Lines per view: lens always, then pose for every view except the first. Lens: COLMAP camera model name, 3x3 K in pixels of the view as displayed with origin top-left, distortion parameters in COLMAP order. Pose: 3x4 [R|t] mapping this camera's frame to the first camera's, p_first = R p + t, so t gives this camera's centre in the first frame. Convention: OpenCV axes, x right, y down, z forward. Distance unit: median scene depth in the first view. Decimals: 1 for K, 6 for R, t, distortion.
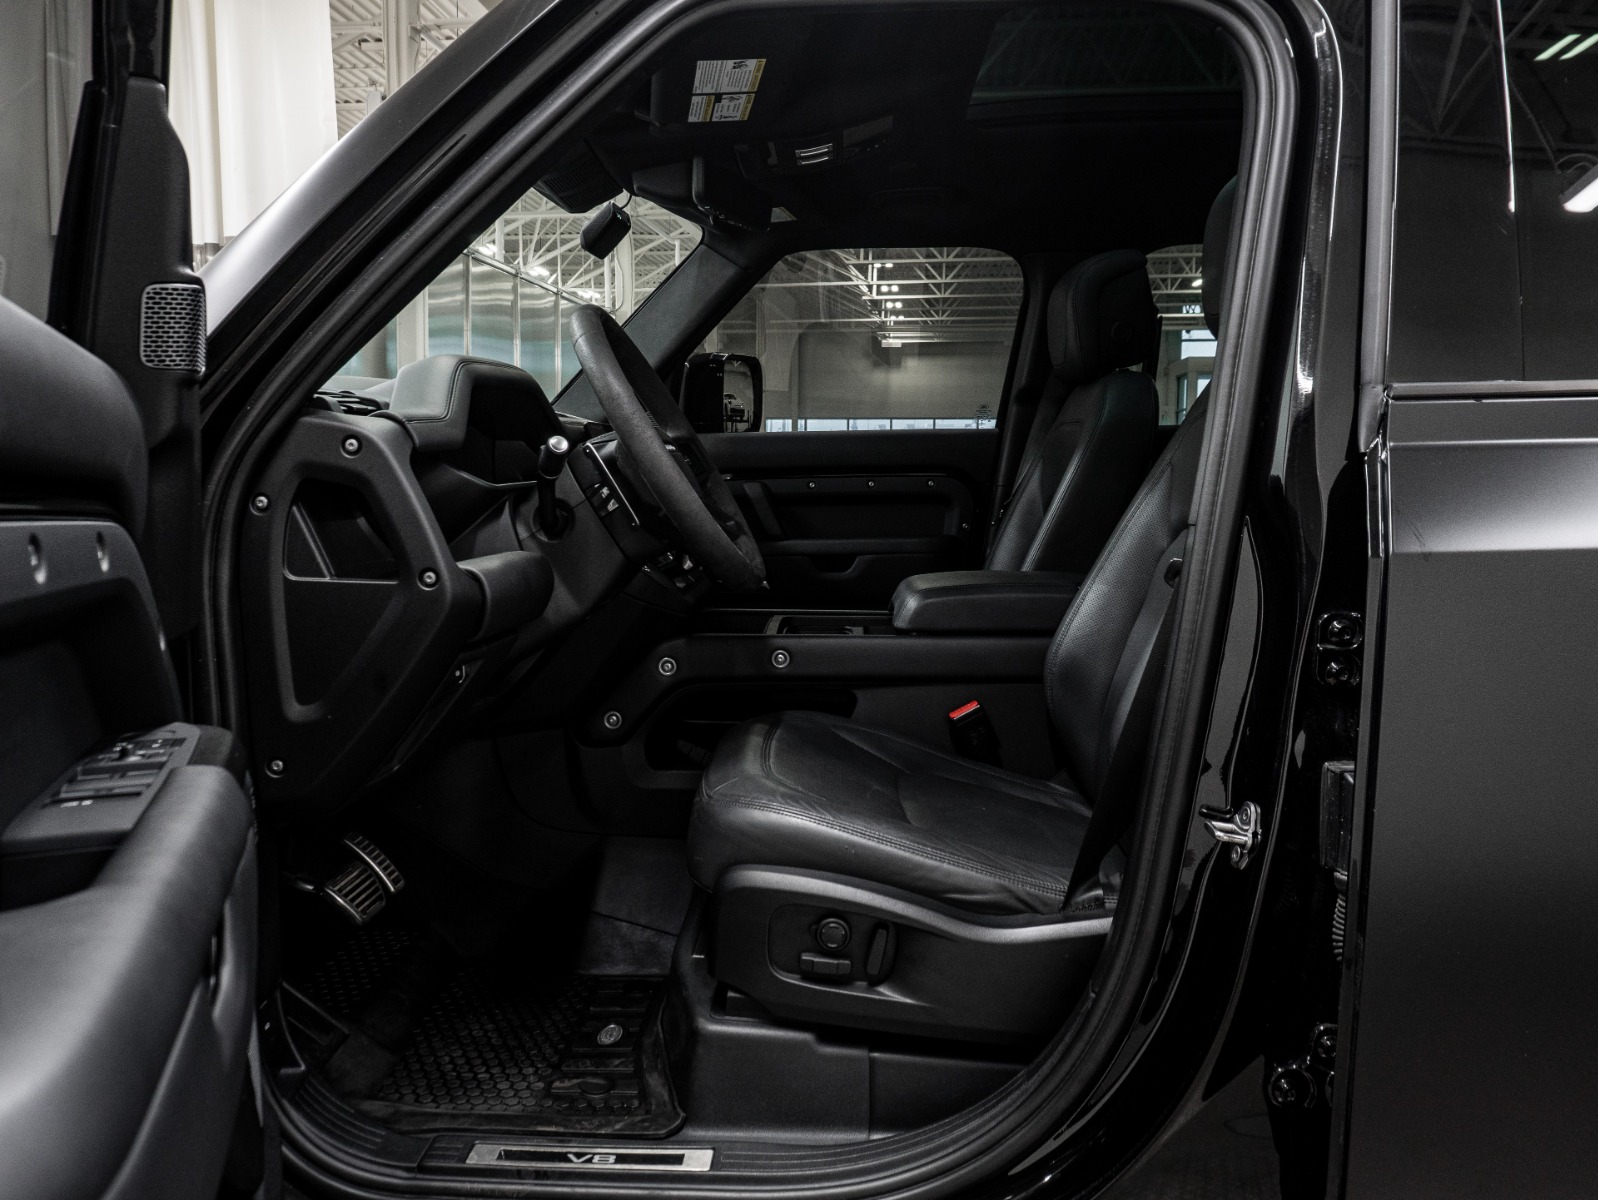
lens RADIAL K [[1219.7, 0, 806.2], [0, 1219.7, 592.5], [0, 0, 1]] dist [-0.016205, 0.006434]
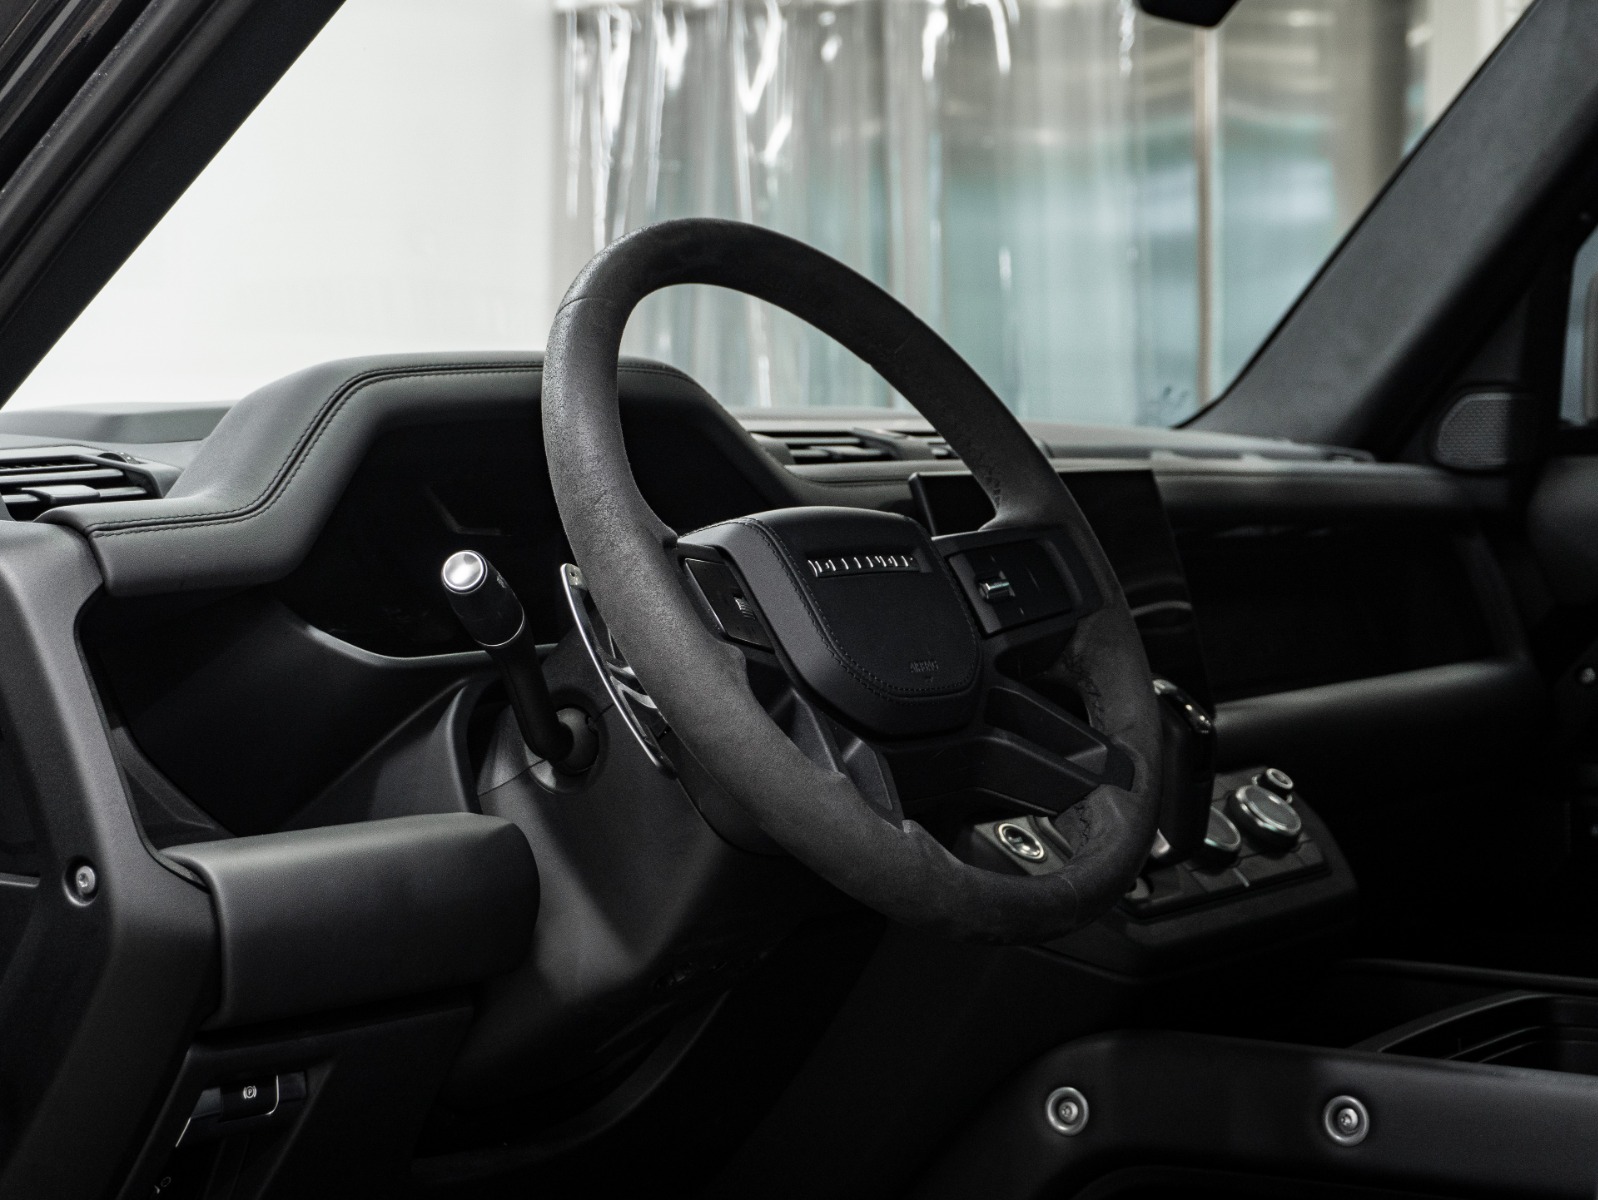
lens RADIAL K [[3312.0, 0, 790.9], [0, 3312.0, 610.8], [0, 0, 1]] dist [0.061269, 0.000000]
pose [[0.826939, 0.013543, -0.562128, 0.550241], [-0.045896, 0.998000, -0.043473, -0.064447], [0.560415, 0.061749, 0.825907, 0.114372]]
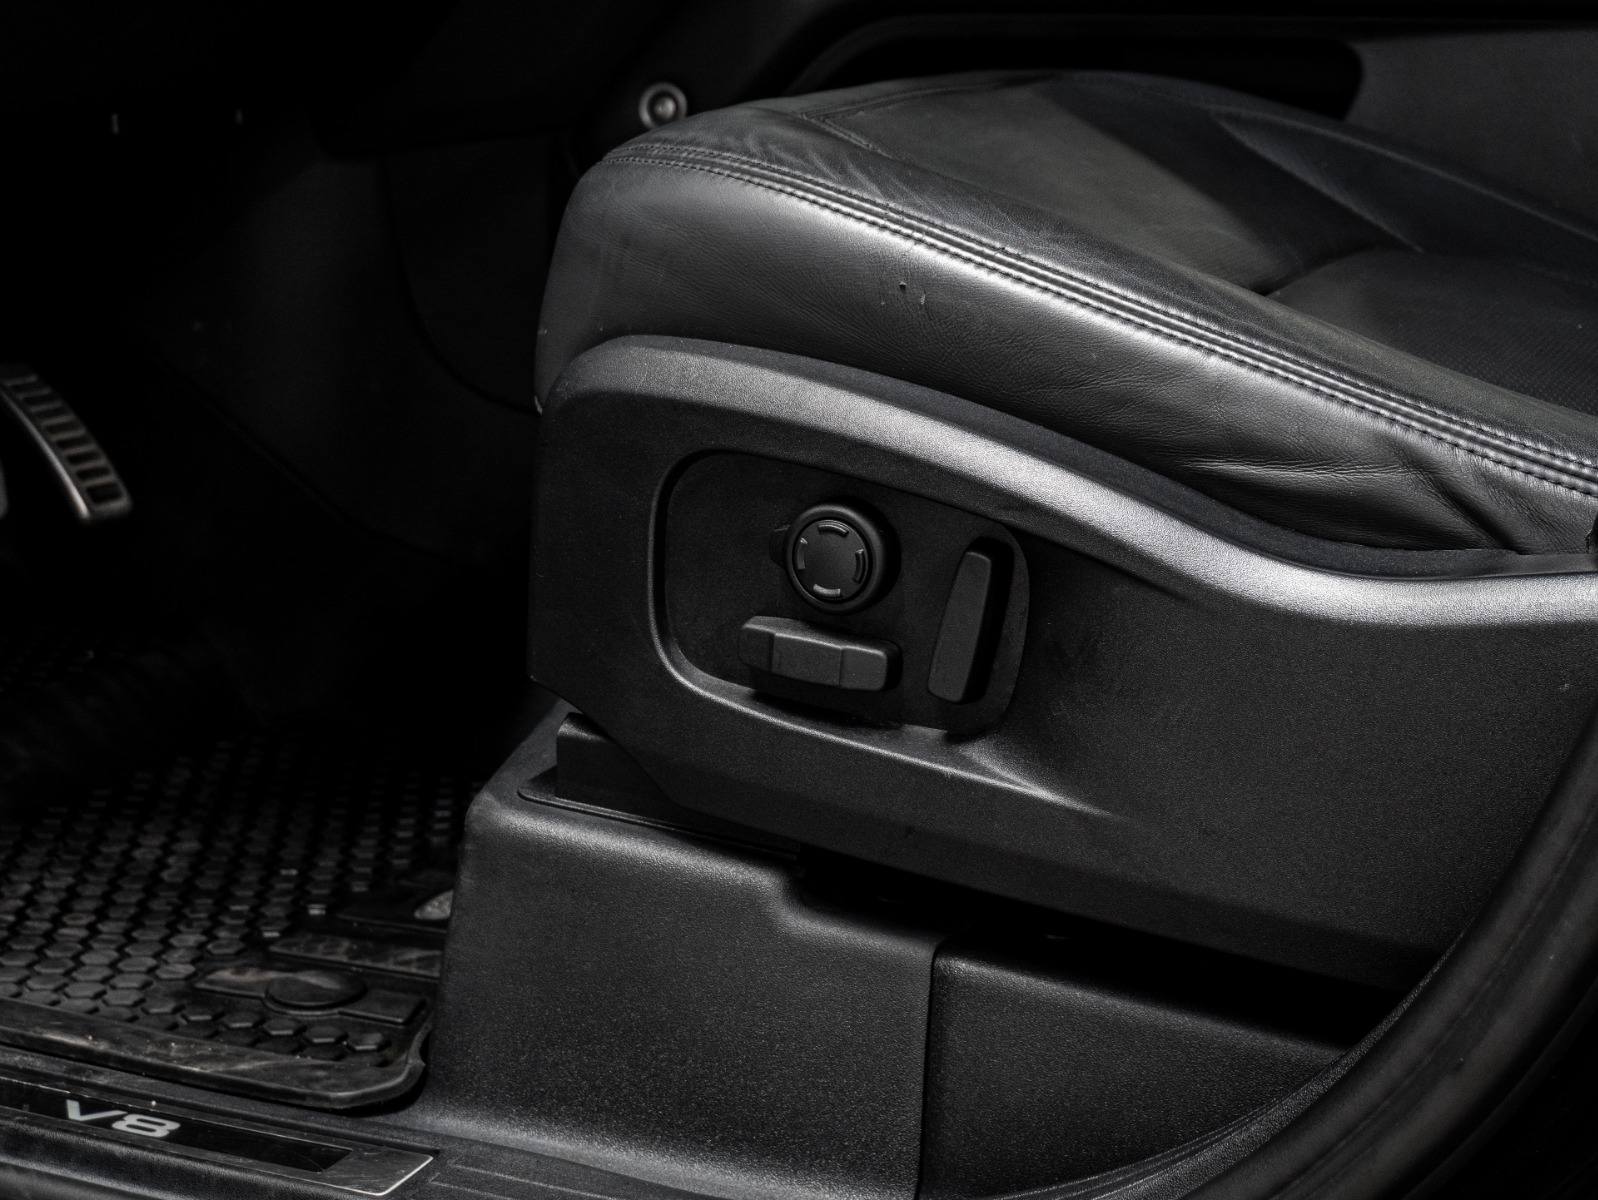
lens RADIAL K [[2921.9, 0, 798.7], [0, 2921.9, 602.8], [0, 0, 1]] dist [-0.001198, 0.000000]
pose [[0.919766, 0.089257, -0.382183, 0.298270], [-0.049531, 0.992408, 0.112571, 0.206973], [0.389330, -0.084609, 0.917204, 0.308248]]
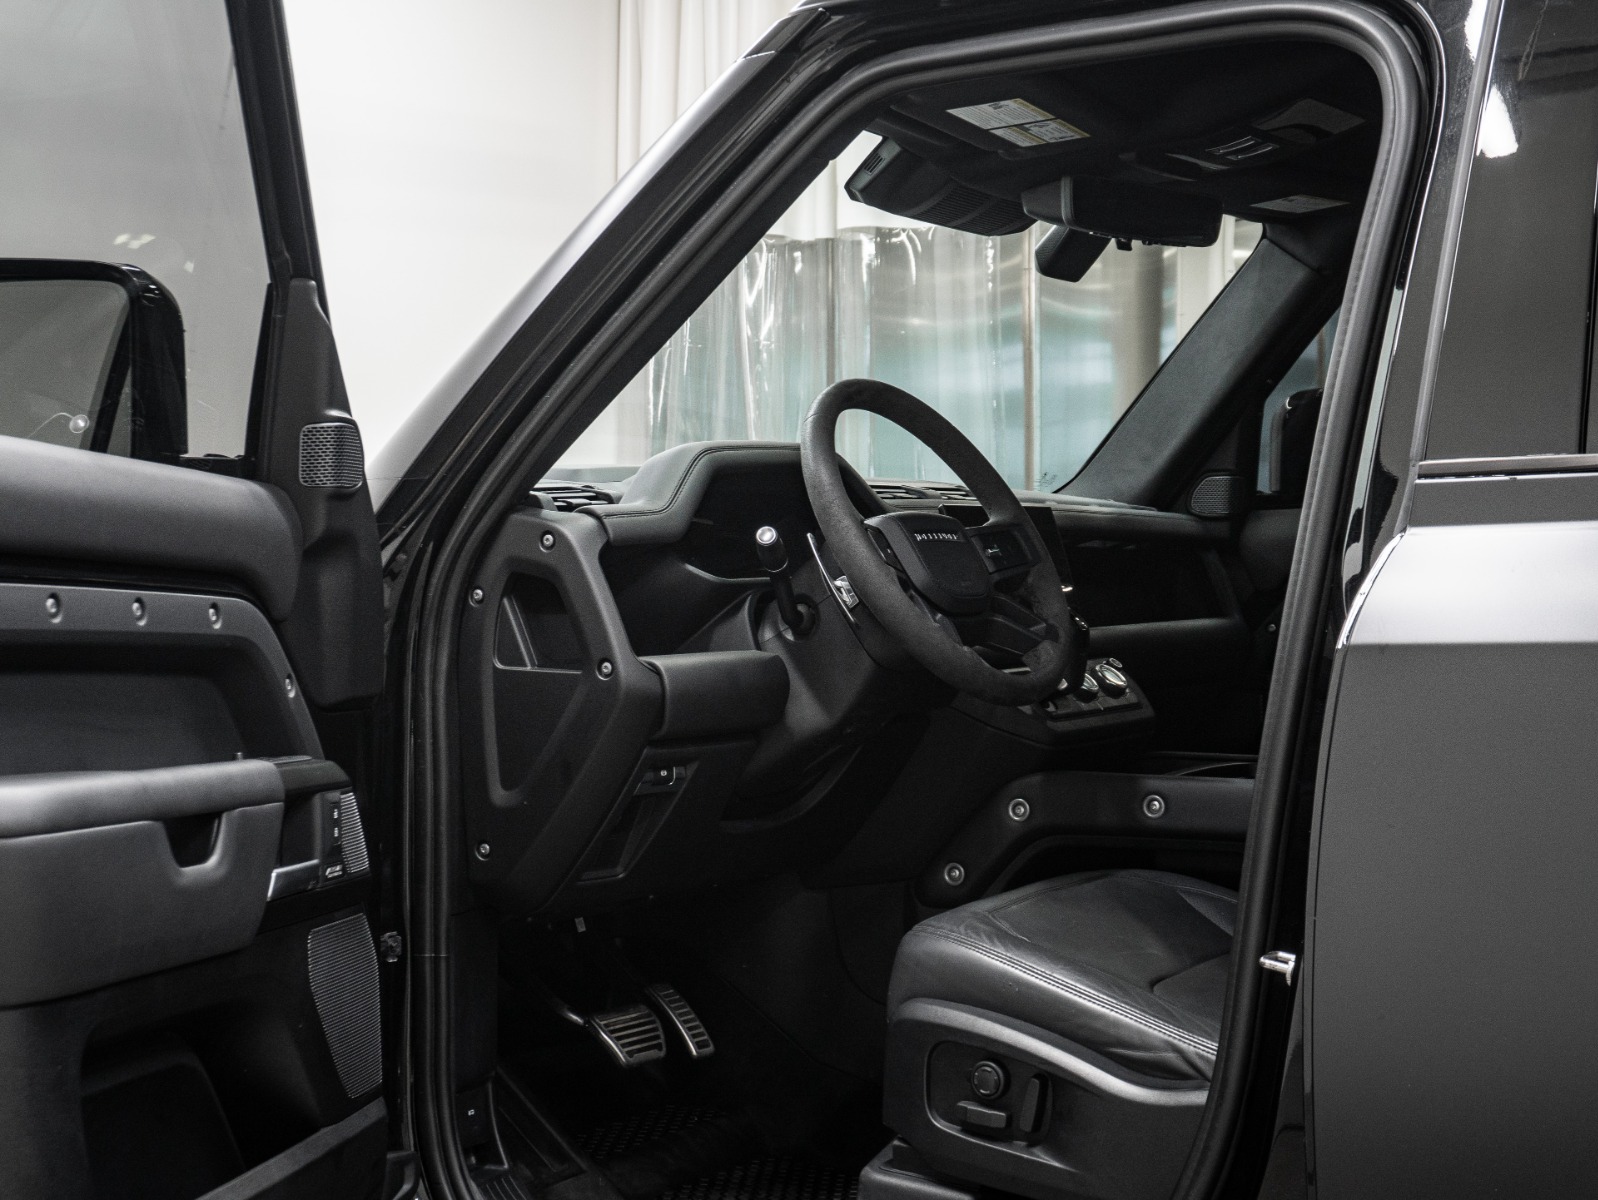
lens RADIAL K [[2570.3, 0, 805.5], [0, 2570.3, 588.4], [0, 0, 1]] dist [0.026044, 0.000000]
pose [[0.853081, -0.002269, -0.521773, 0.883558], [-0.046300, 0.995717, -0.080030, 0.079238], [0.519720, 0.092430, 0.849322, -0.692483]]
